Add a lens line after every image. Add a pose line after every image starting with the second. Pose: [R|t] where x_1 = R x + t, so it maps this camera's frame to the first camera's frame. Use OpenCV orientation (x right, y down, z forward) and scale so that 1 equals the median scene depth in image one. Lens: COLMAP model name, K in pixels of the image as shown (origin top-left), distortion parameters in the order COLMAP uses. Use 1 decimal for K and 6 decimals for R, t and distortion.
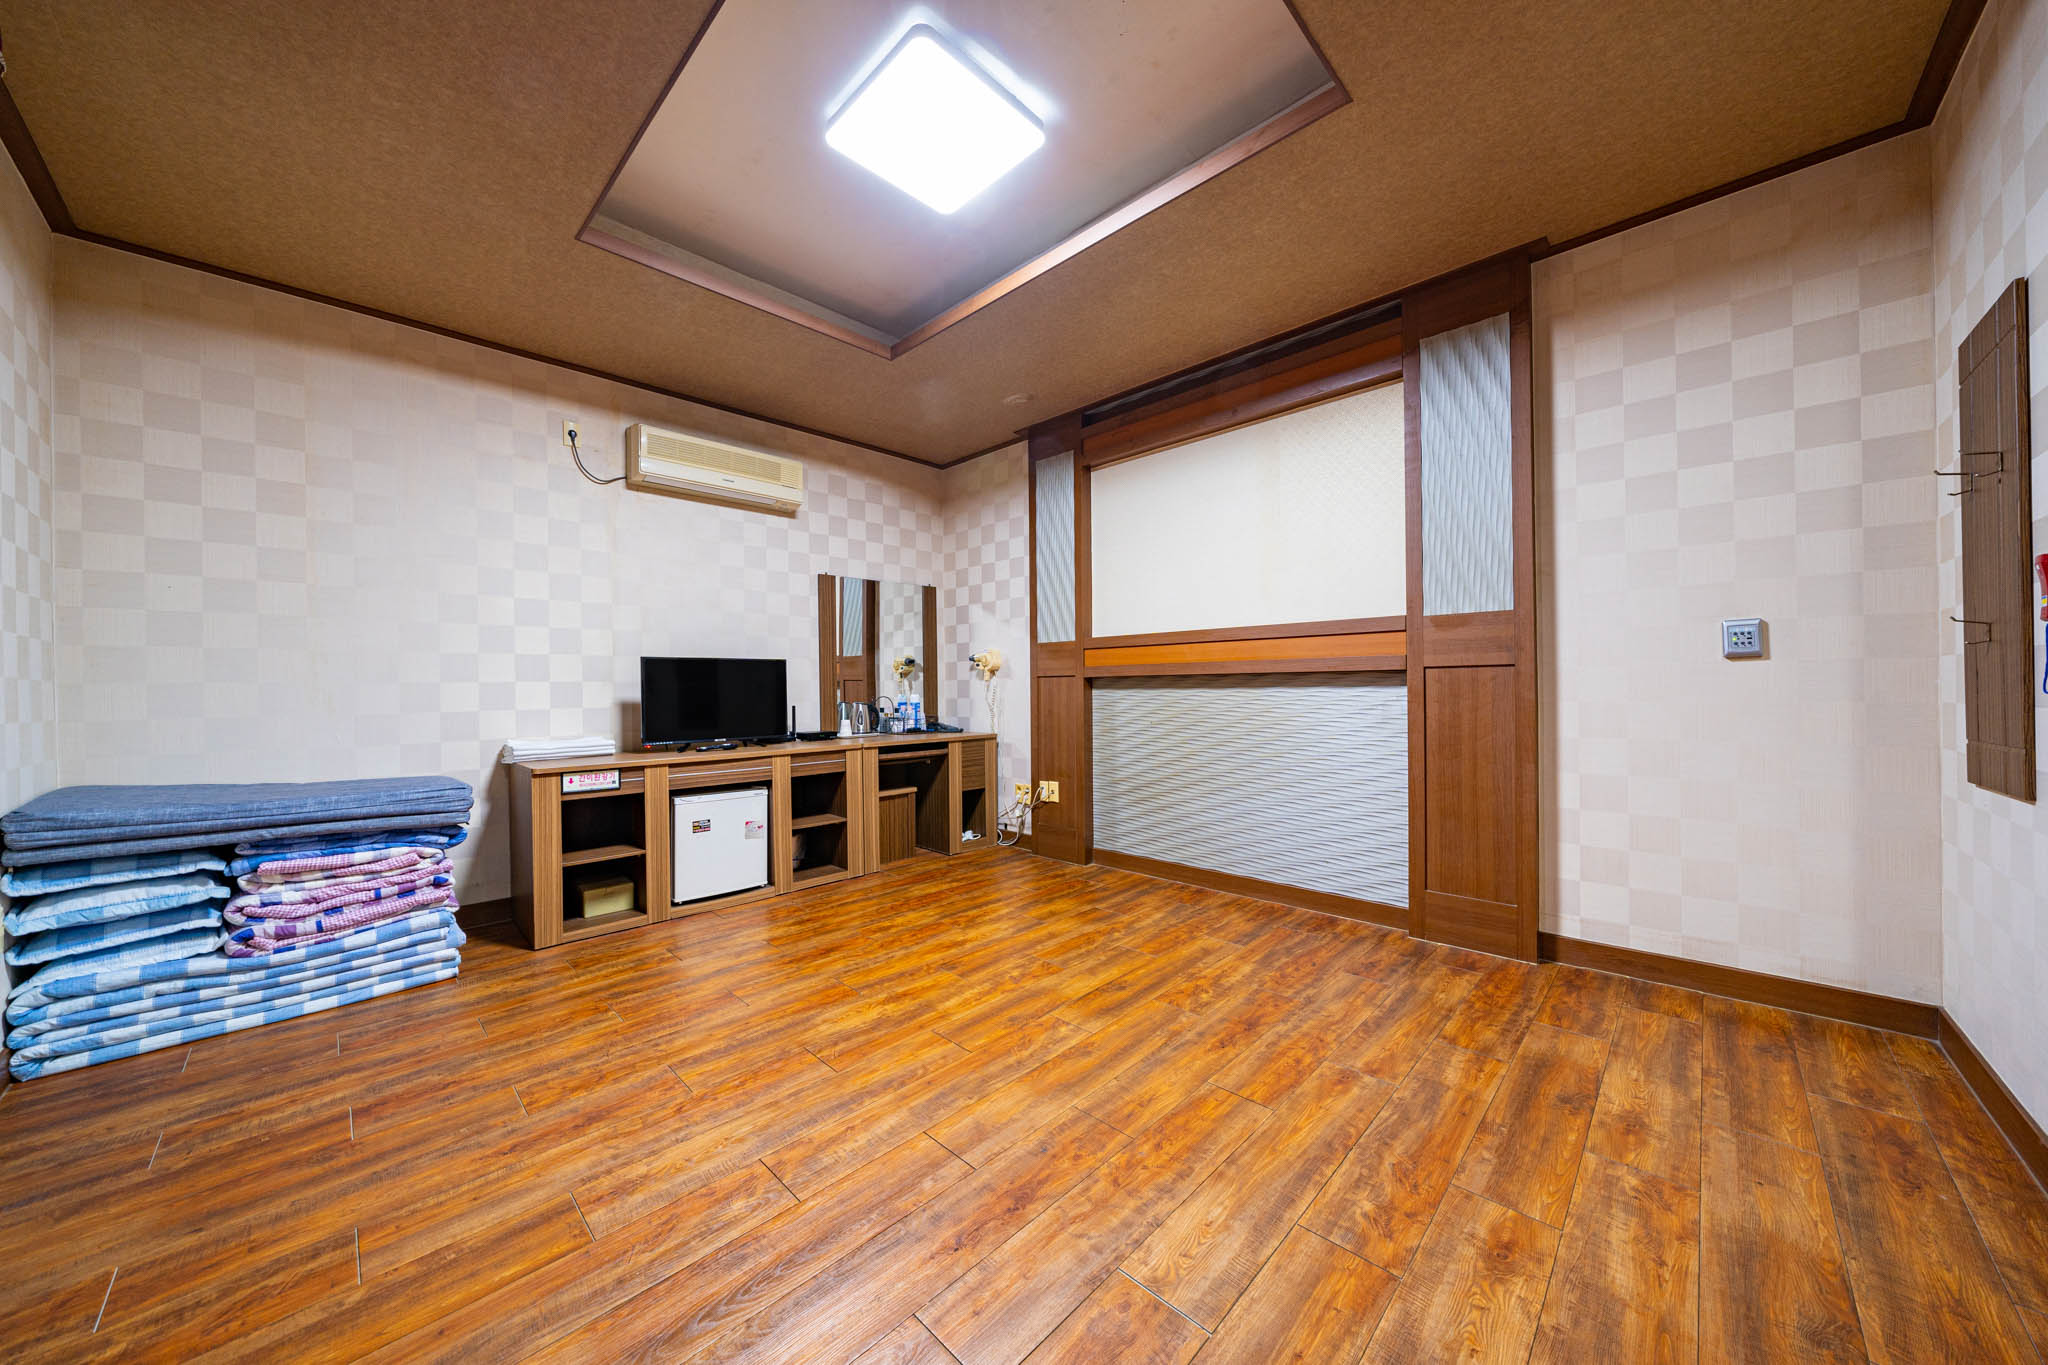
lens RADIAL K [[692.8, 0, 1027.4], [0, 692.8, 686.4], [0, 0, 1]] dist [-0.012126, -0.000047]
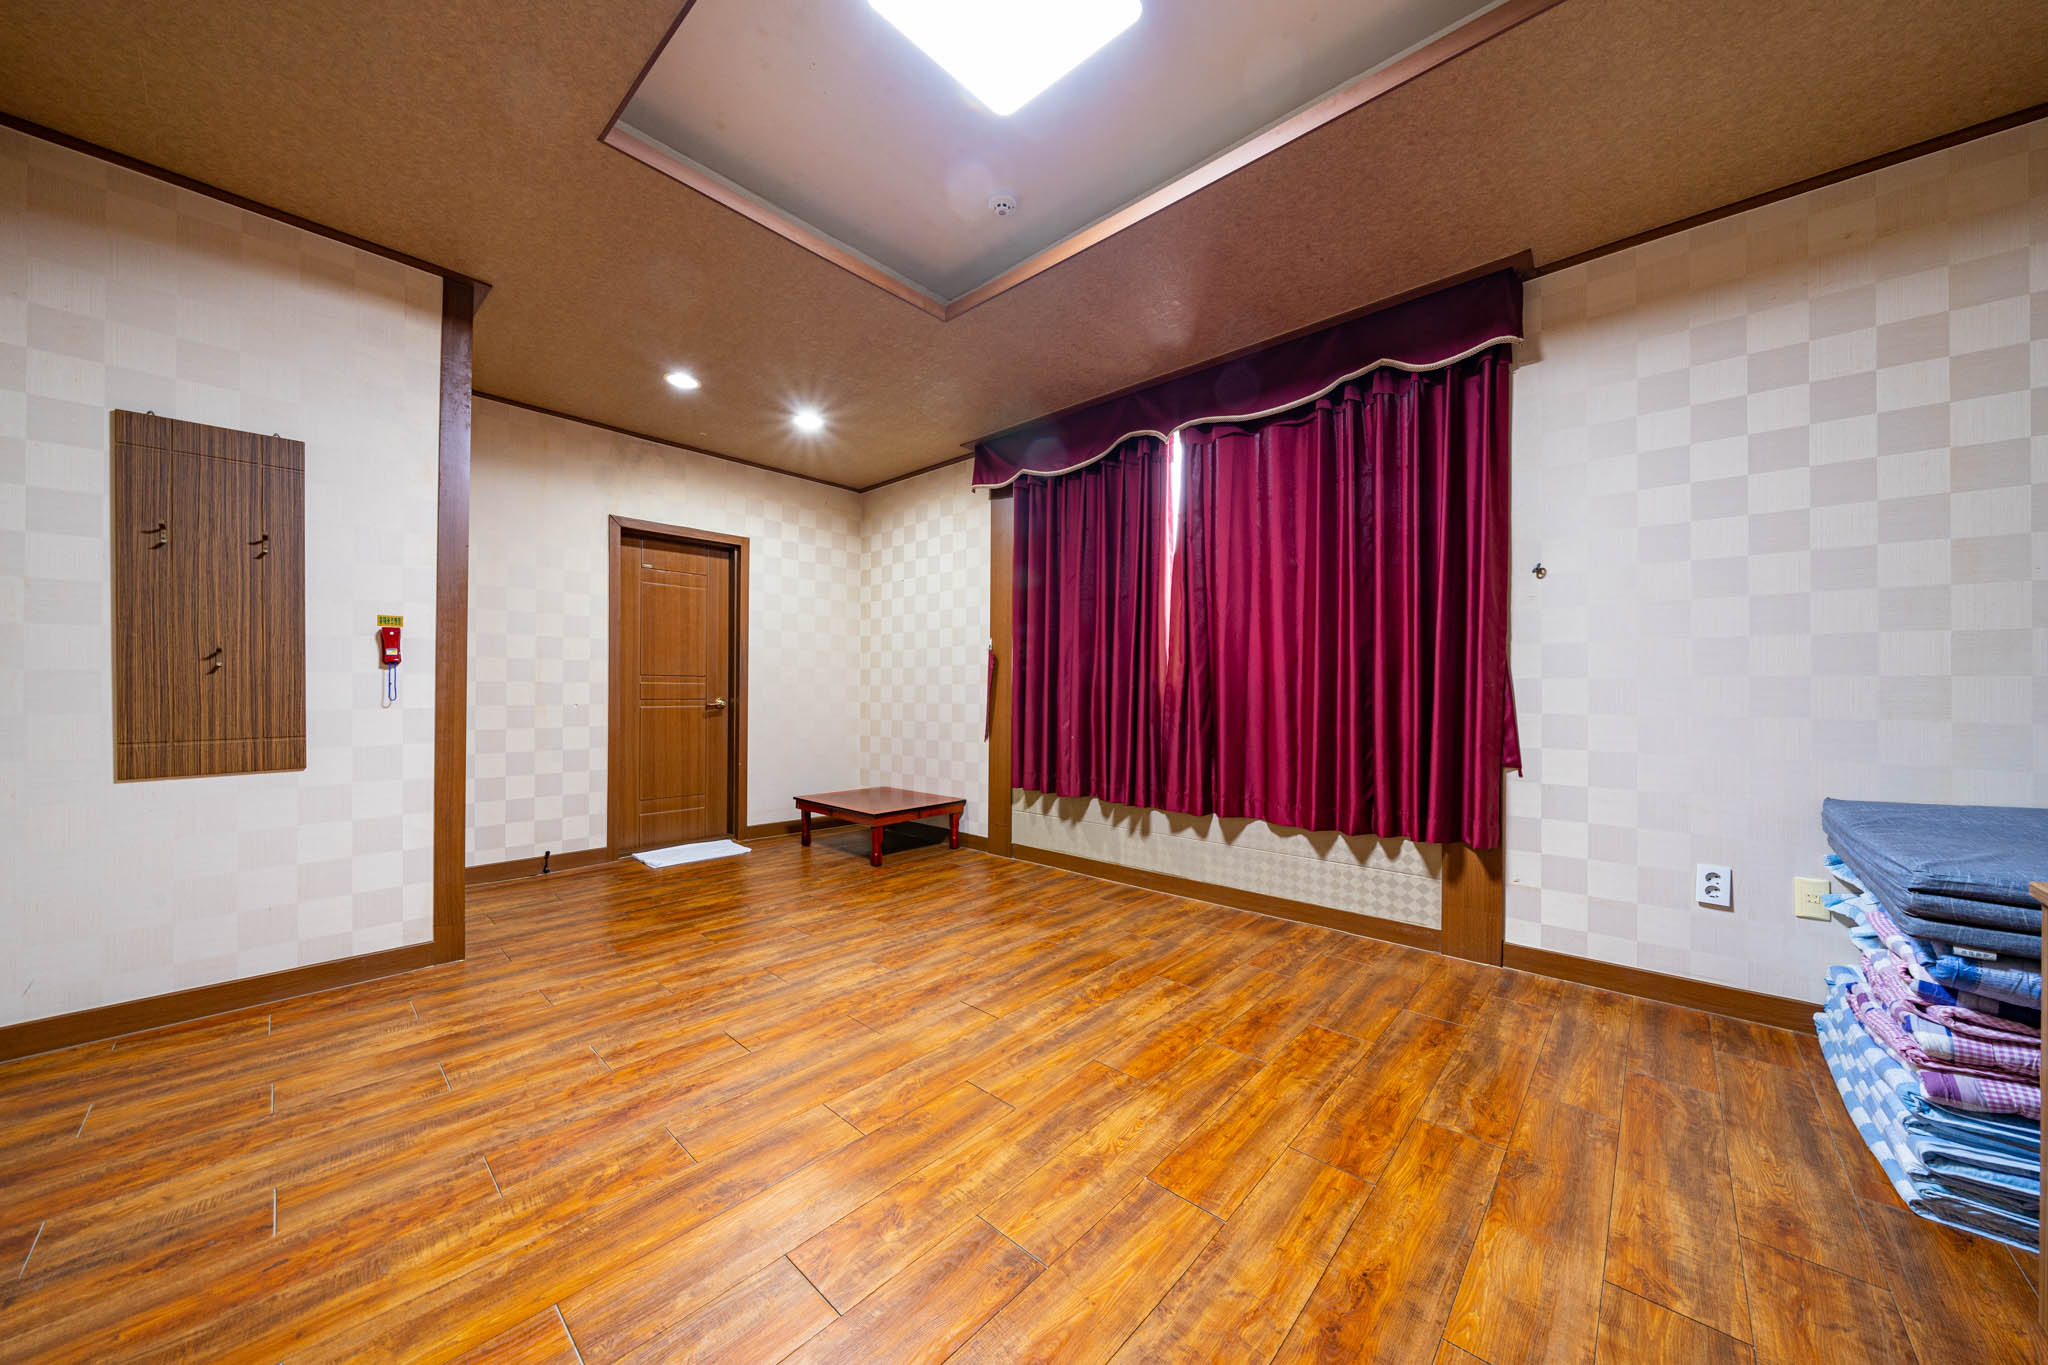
lens RADIAL K [[692.8, 0, 1027.4], [0, 692.8, 686.4], [0, 0, 1]] dist [-0.012126, -0.000047]
pose [[-0.999442, 0.007647, -0.032526, -0.147752], [0.007914, 0.999936, -0.008093, 0.000072], [0.032462, -0.008346, -0.999438, 2.092459]]
